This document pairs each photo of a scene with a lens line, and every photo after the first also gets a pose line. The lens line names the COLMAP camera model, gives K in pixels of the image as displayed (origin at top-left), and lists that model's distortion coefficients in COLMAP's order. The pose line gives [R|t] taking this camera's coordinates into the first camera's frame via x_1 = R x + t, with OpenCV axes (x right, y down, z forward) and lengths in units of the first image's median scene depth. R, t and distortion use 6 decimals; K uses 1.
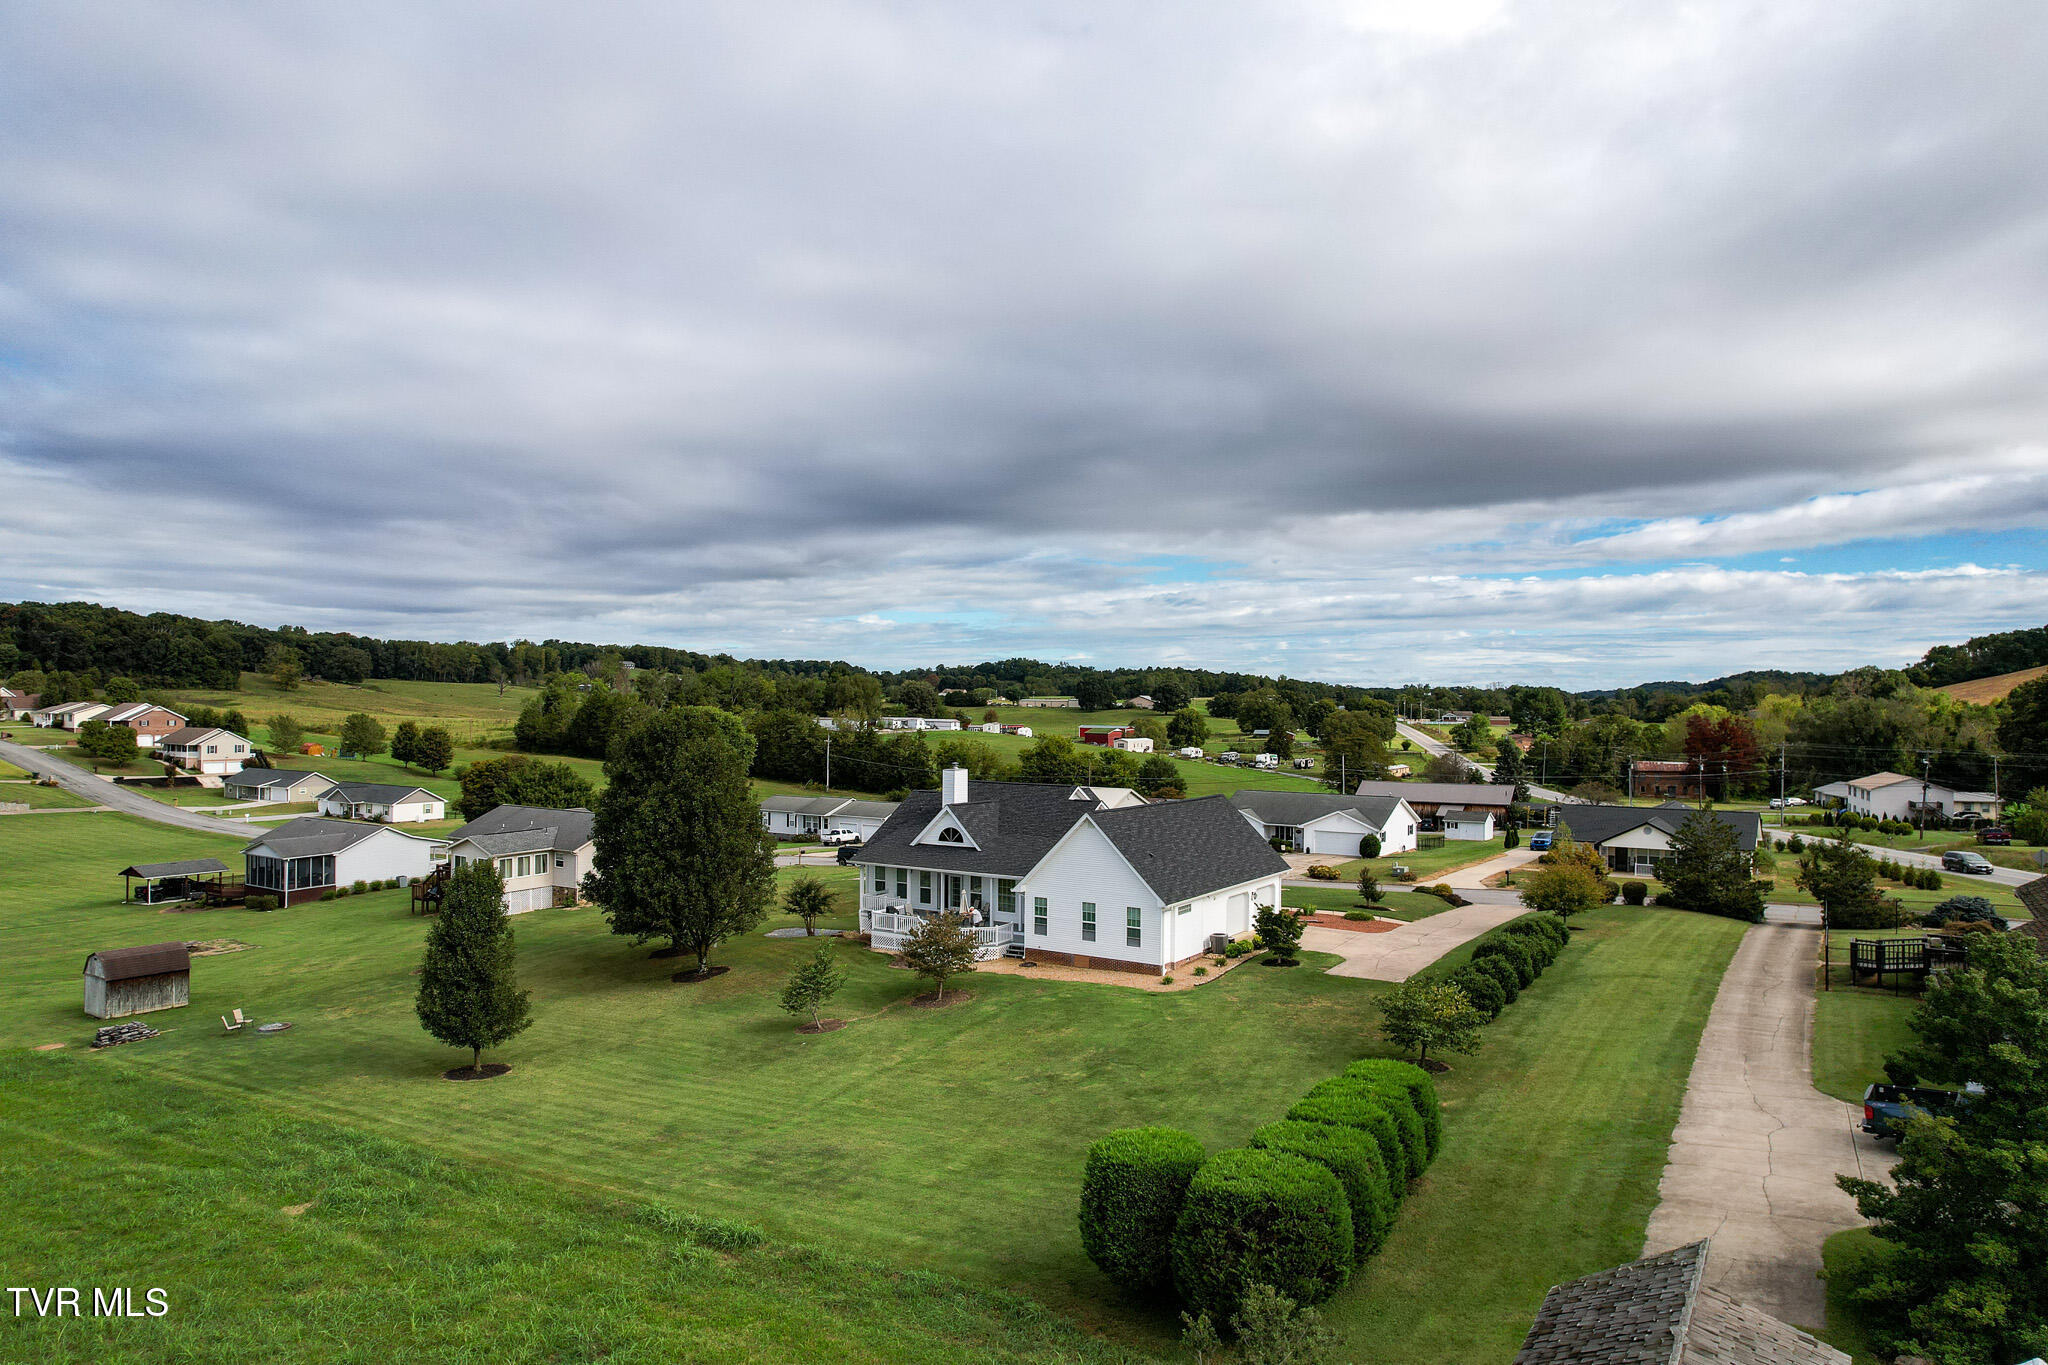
lens RADIAL K [[1313.5, 0, 1024.0], [0, 1313.5, 682.5], [0, 0, 1]] dist [-0.092864, 0.085104]
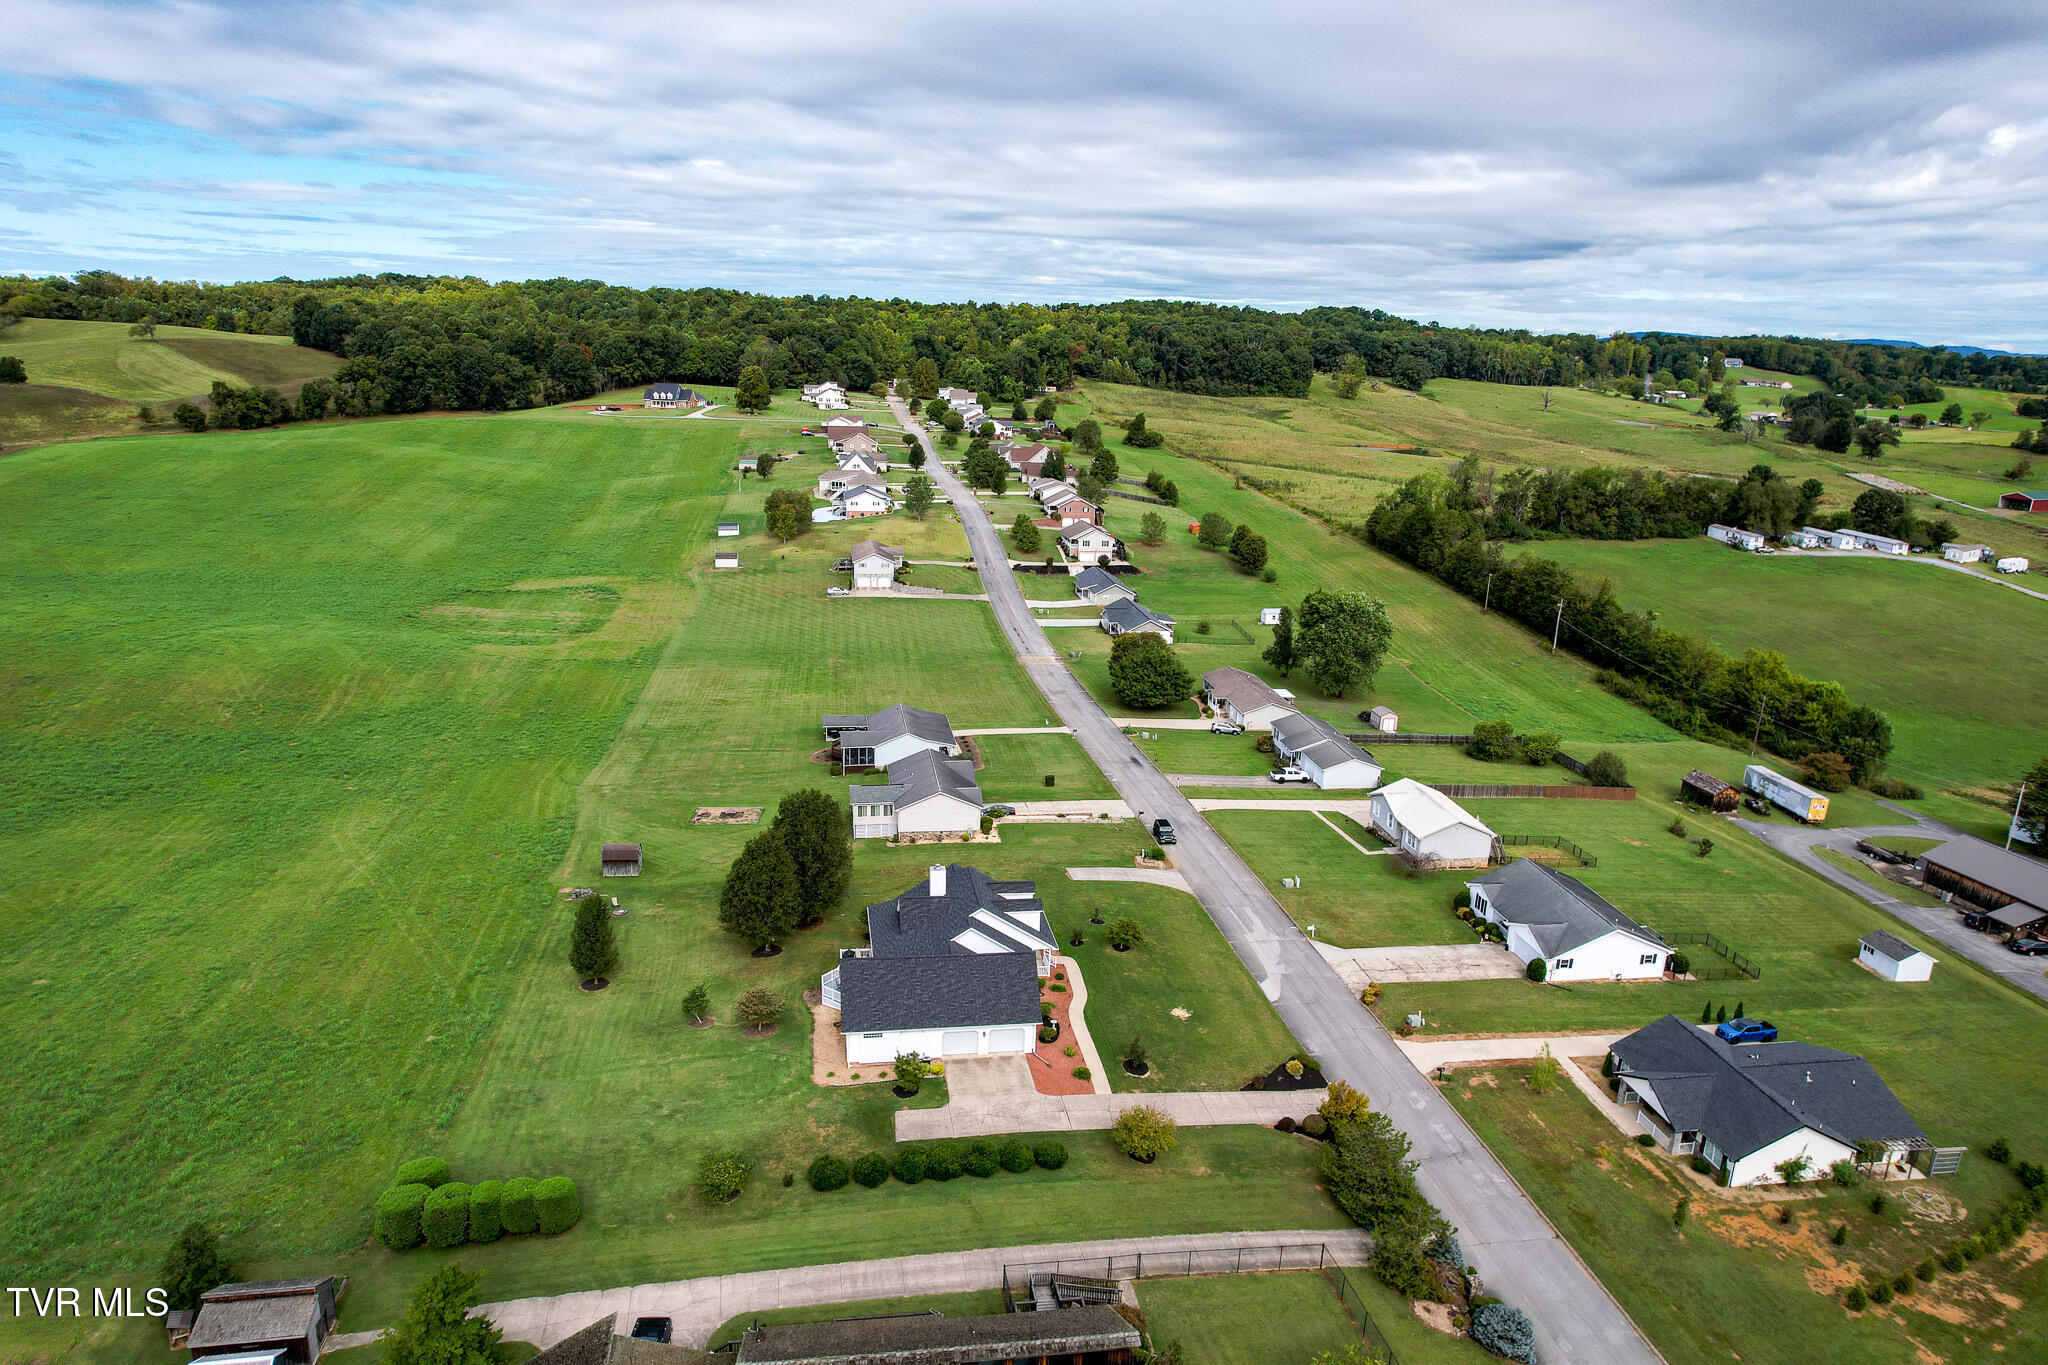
lens RADIAL K [[1302.6, 0, 1021.8], [0, 1302.6, 691.9], [0, 0, 1]] dist [-0.039007, 0.001514]
pose [[0.664017, 0.219972, -0.714628, 1.103251], [-0.020437, 0.960729, 0.276735, -0.579157], [0.747438, -0.169152, 0.642436, 0.144948]]
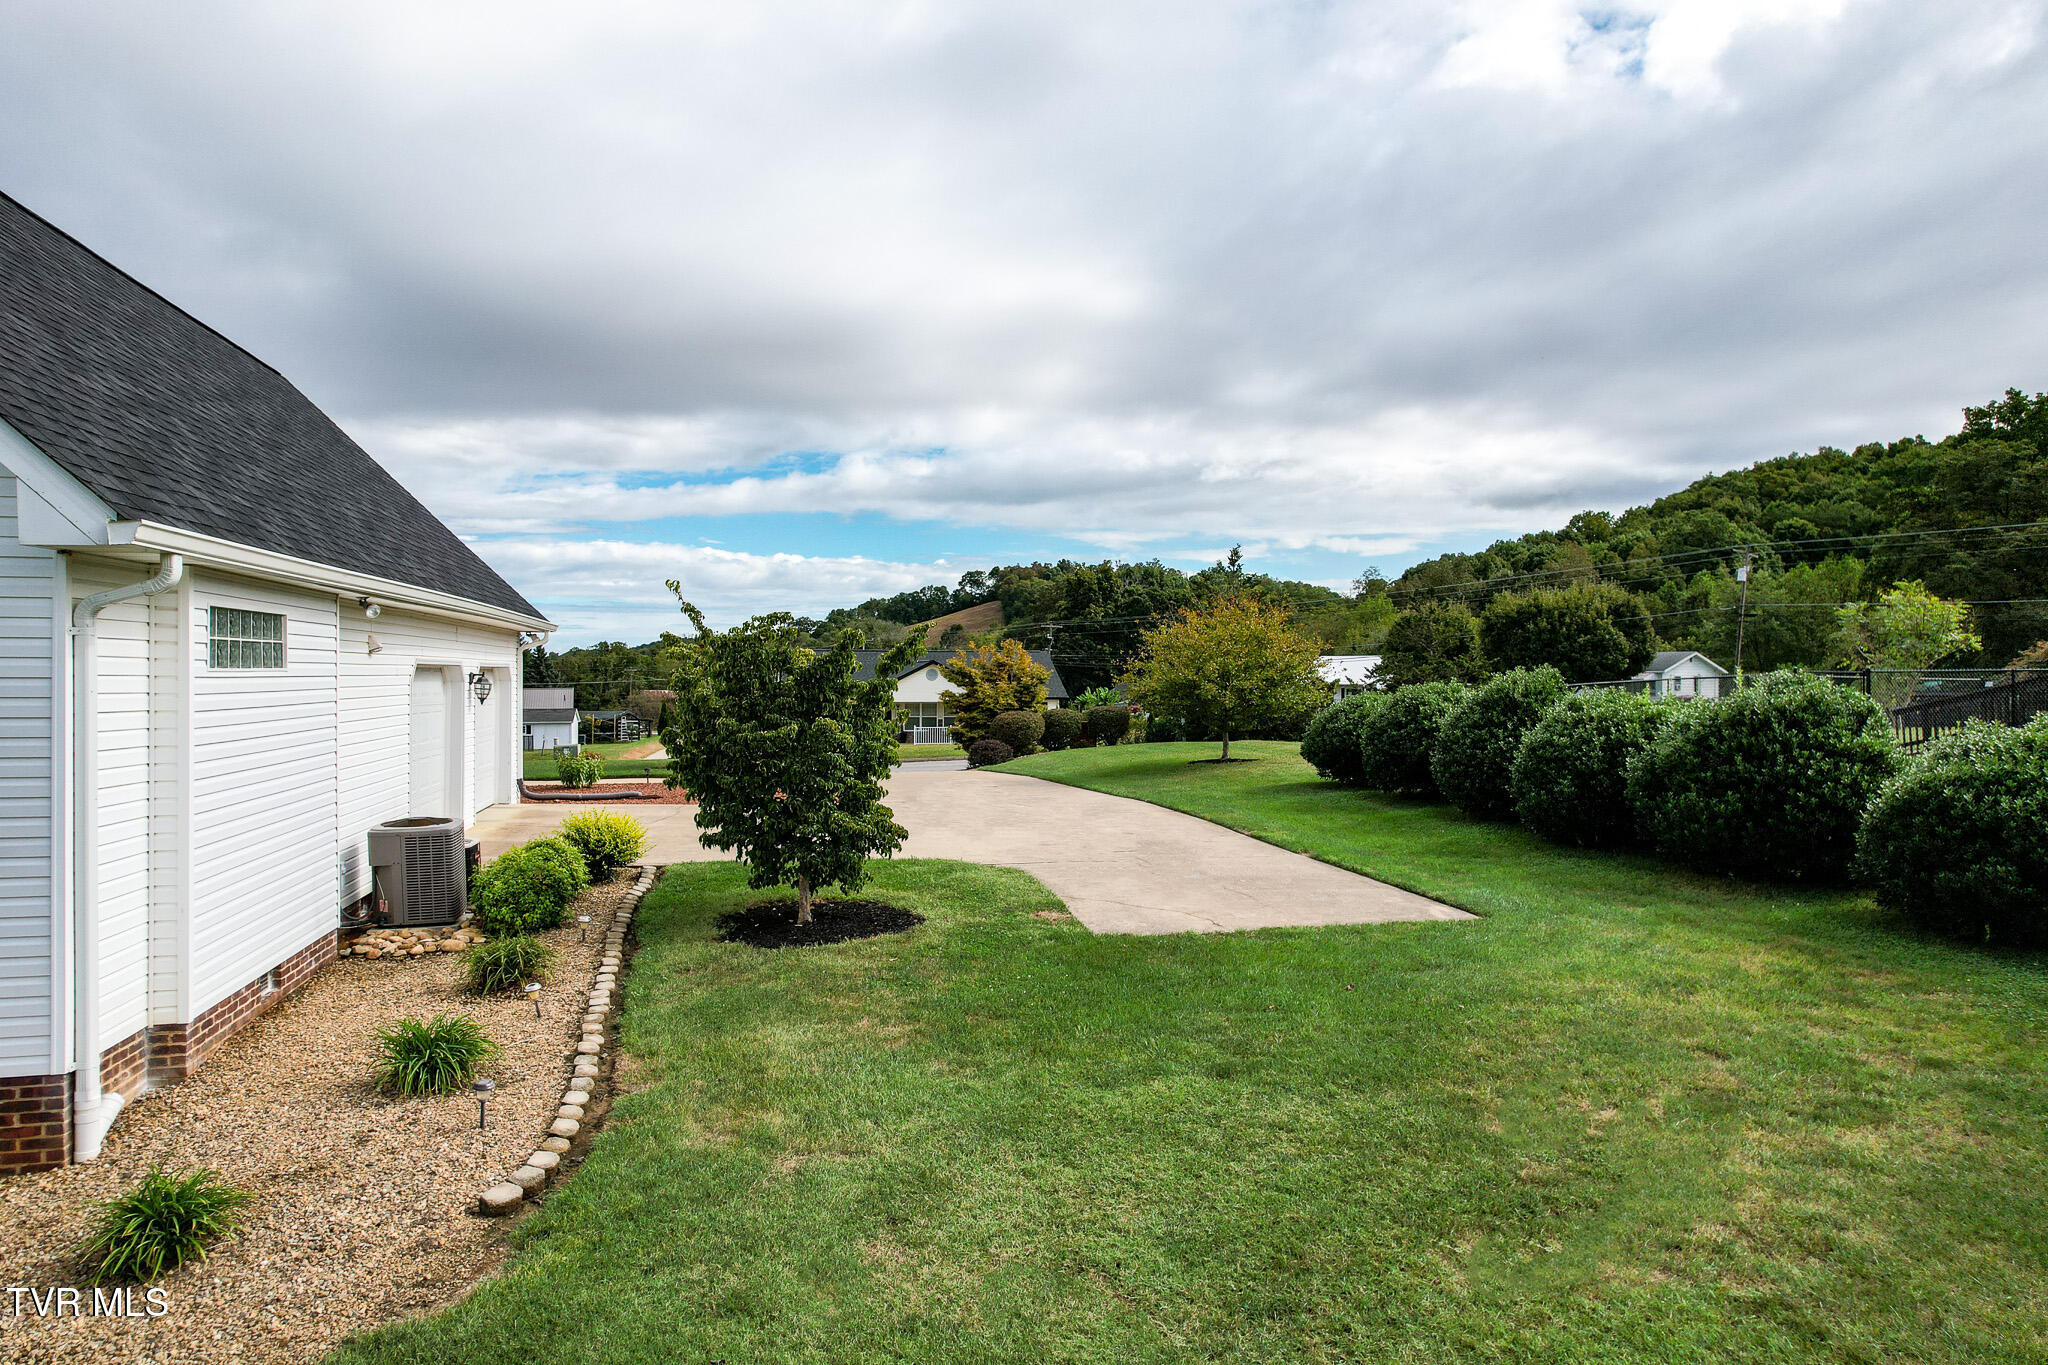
lens RADIAL K [[1313.5, 0, 1024.0], [0, 1313.5, 682.5], [0, 0, 1]] dist [-0.092864, 0.085104]
pose [[0.703775, -0.009736, 0.710356, 0.067805], [-0.006376, 0.999779, 0.020019, 0.142865], [-0.710394, -0.018618, 0.703558, 0.685791]]
